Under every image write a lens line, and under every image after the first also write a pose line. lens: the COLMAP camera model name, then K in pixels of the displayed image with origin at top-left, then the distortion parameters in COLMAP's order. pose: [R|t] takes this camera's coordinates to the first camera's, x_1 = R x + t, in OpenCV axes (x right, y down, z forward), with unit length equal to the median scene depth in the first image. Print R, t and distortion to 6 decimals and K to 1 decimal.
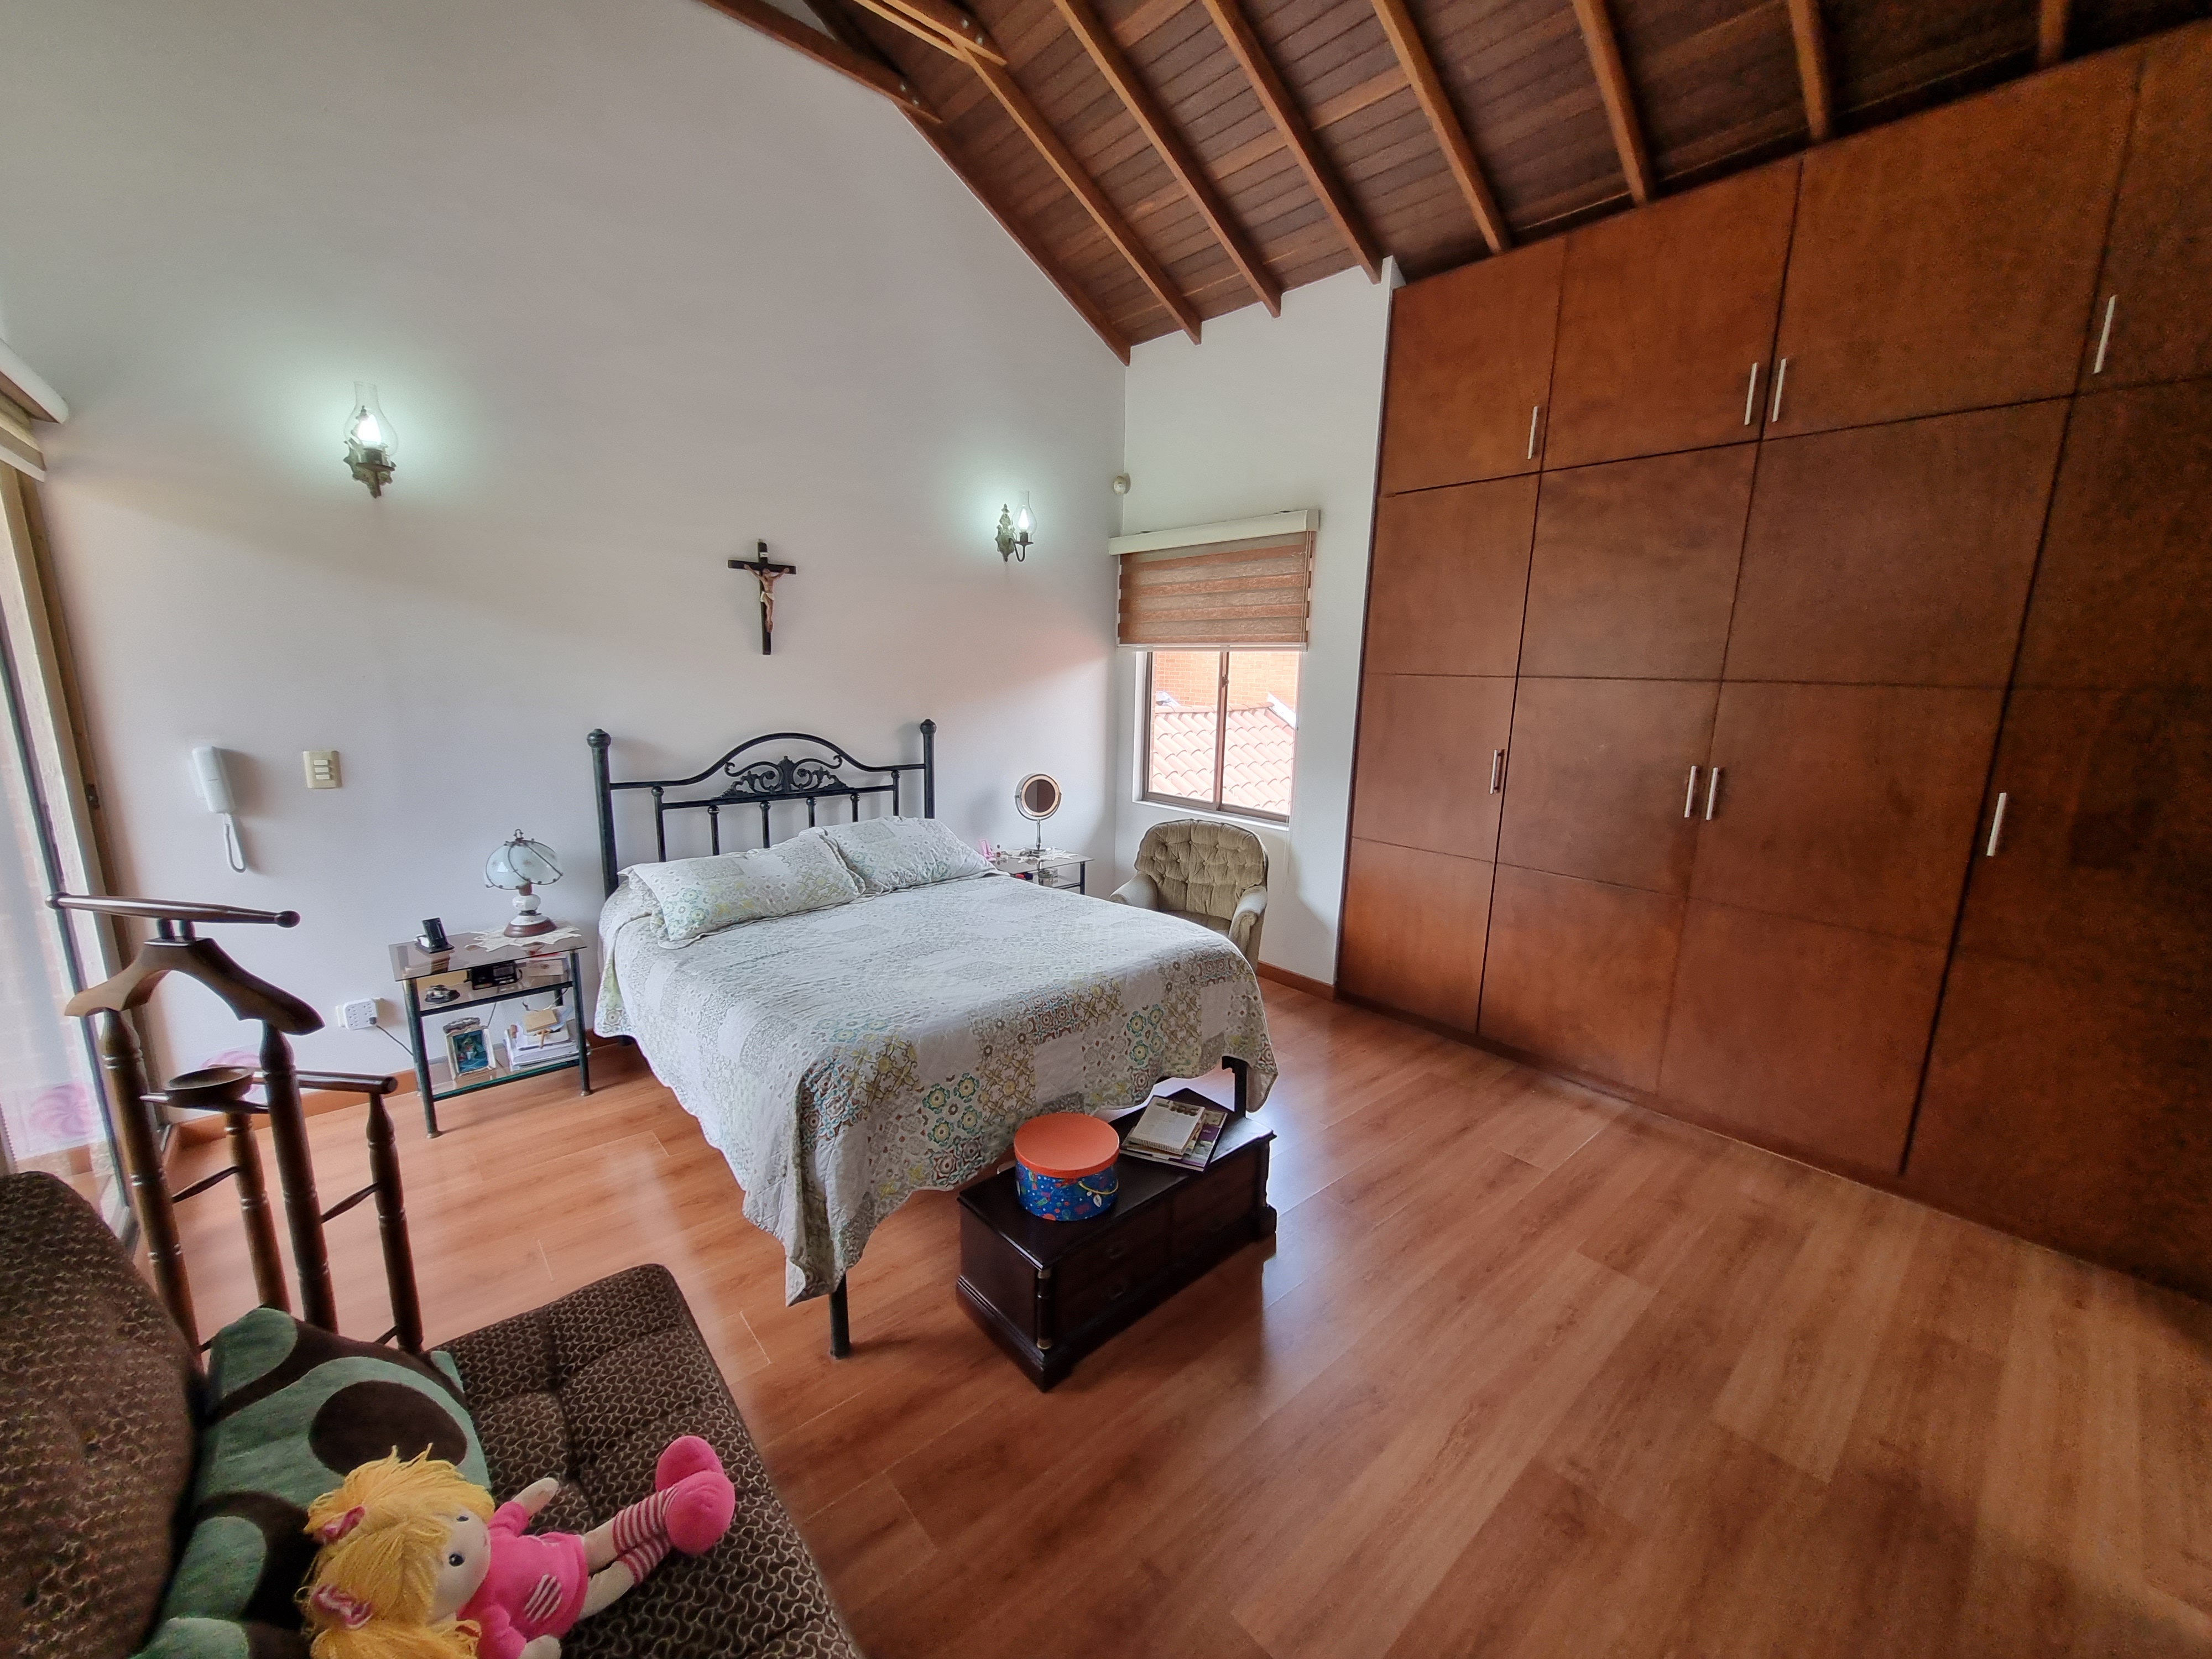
lens RADIAL K [[867.5, 0, 1097.2], [0, 867.5, 831.5], [0, 0, 1]] dist [0.000908, -0.000185]
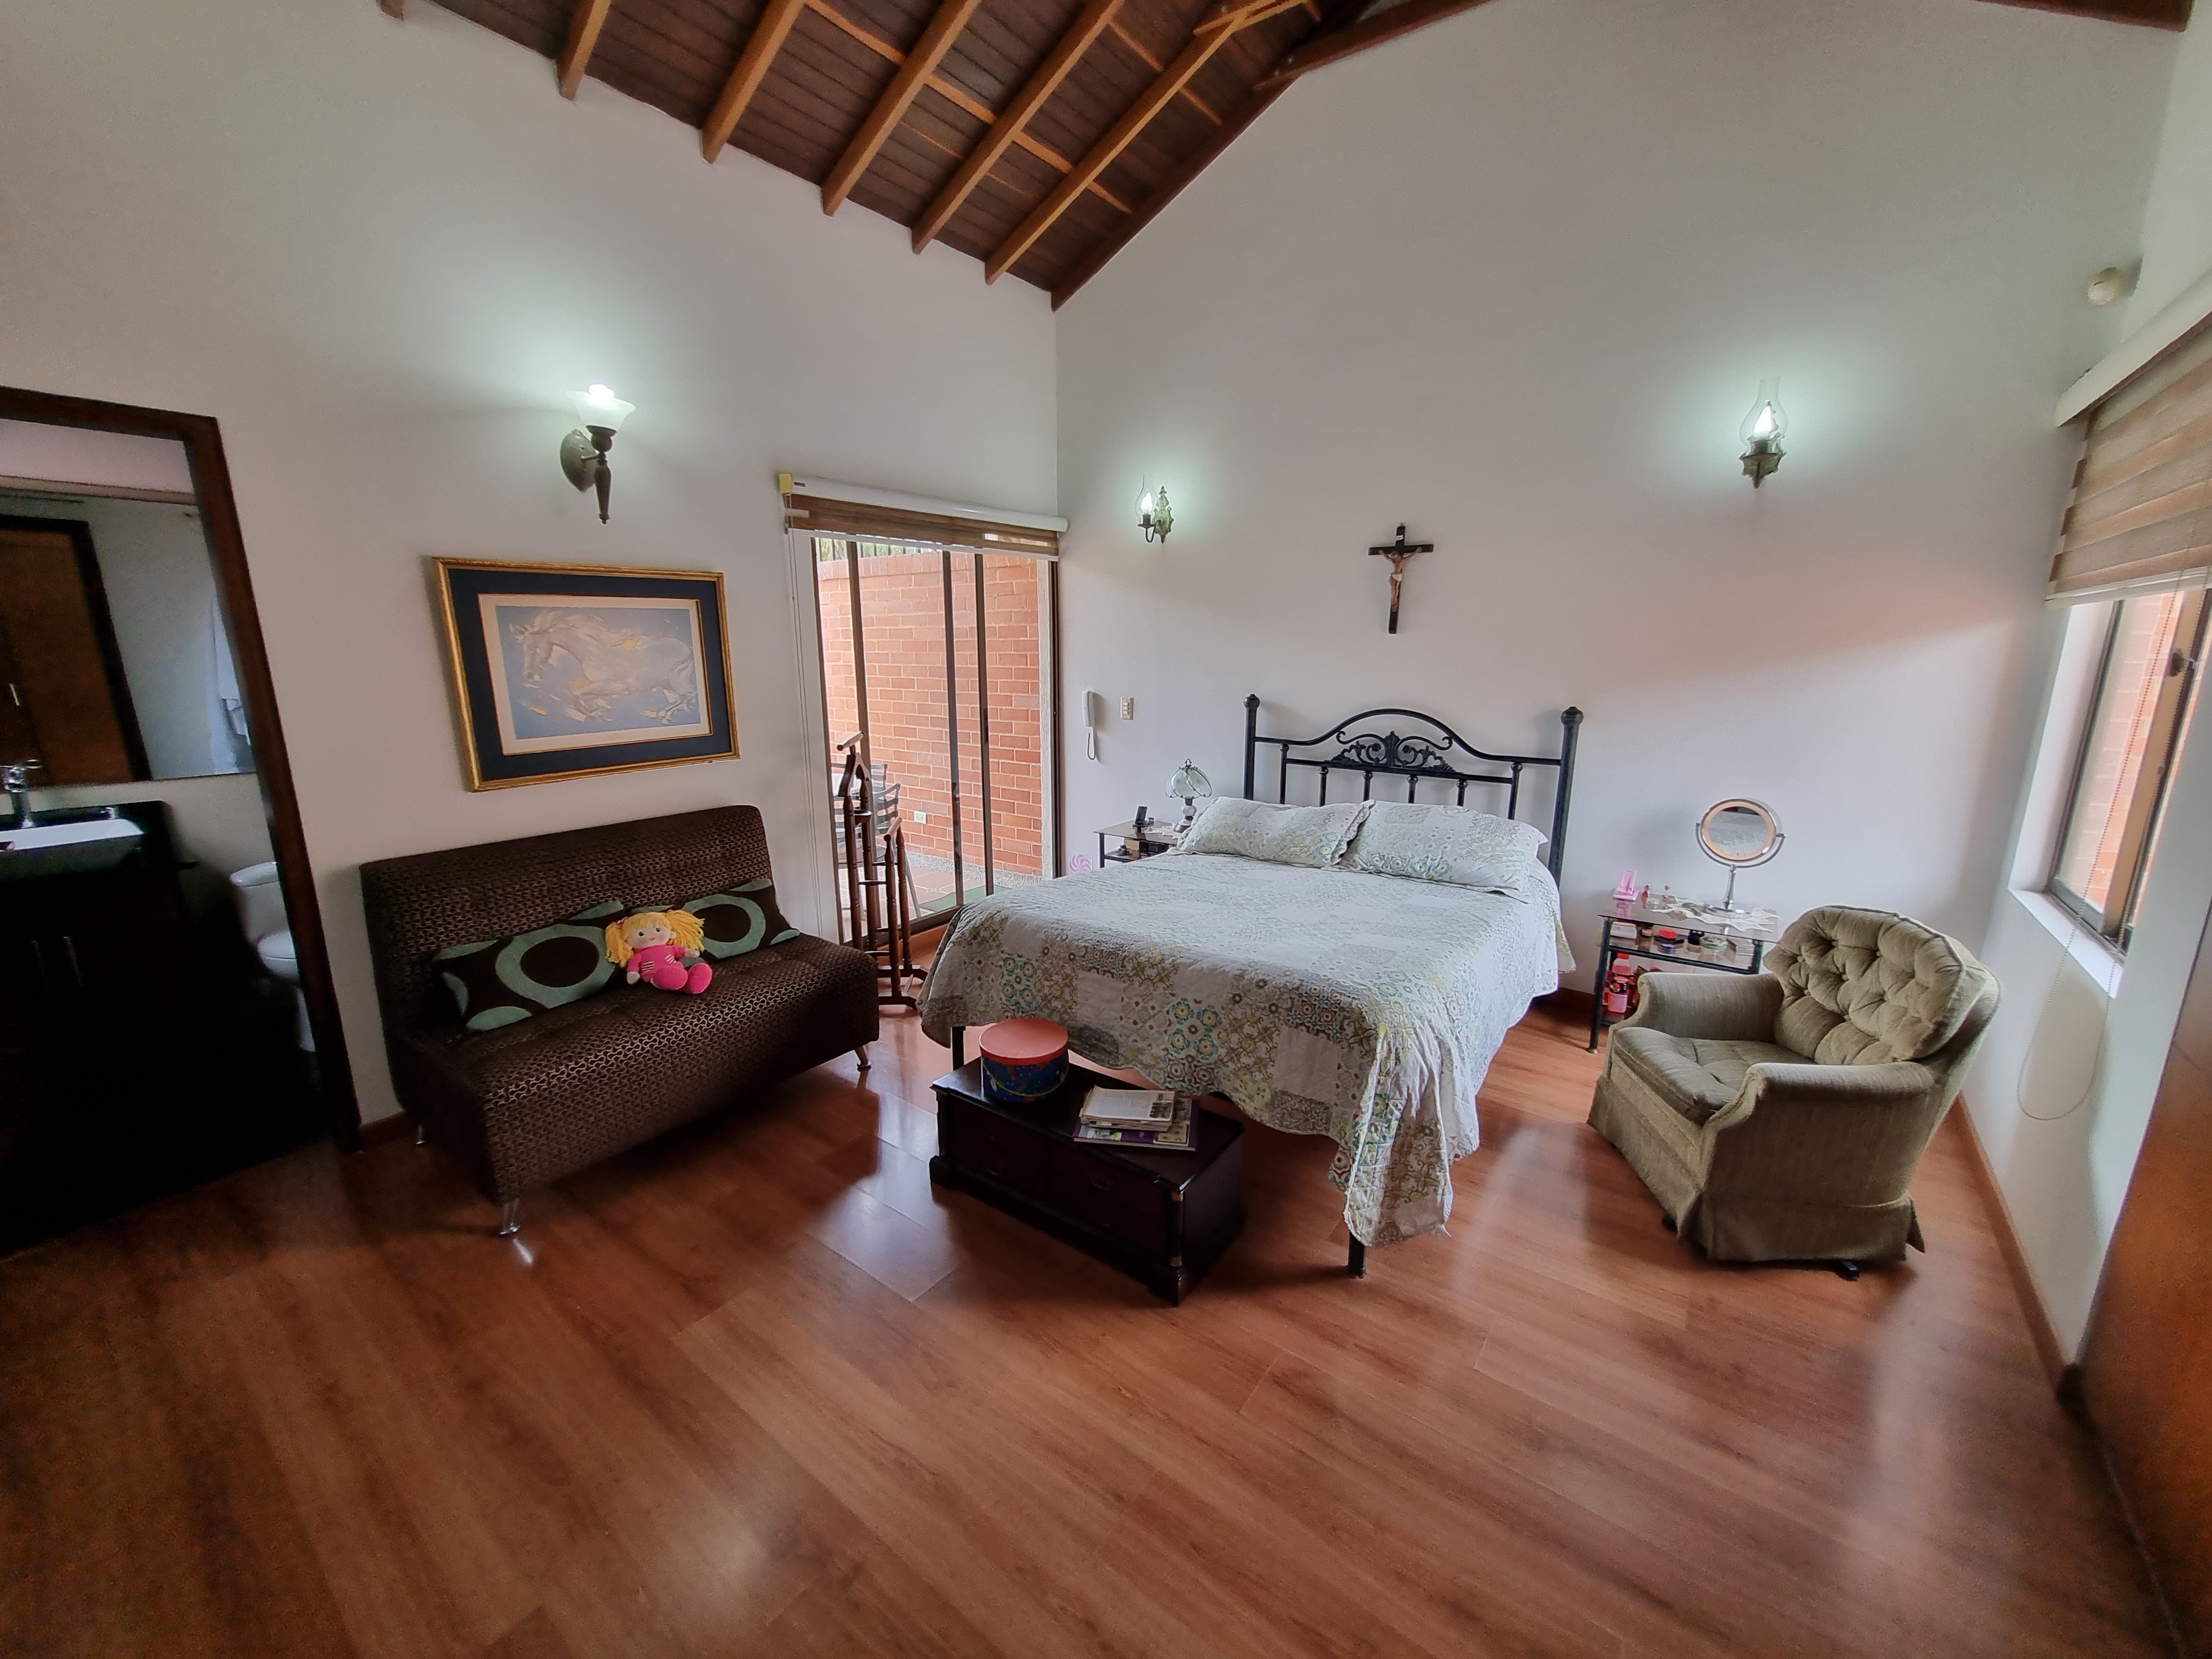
lens RADIAL K [[867.5, 0, 1097.4], [0, 867.5, 834.3], [0, 0, 1]] dist [0.000908, -0.000185]
pose [[0.207580, 0.192903, -0.959009, 0.618283], [-0.181917, 0.970874, 0.155913, -0.067597], [0.961154, 0.142096, 0.236627, 0.449895]]
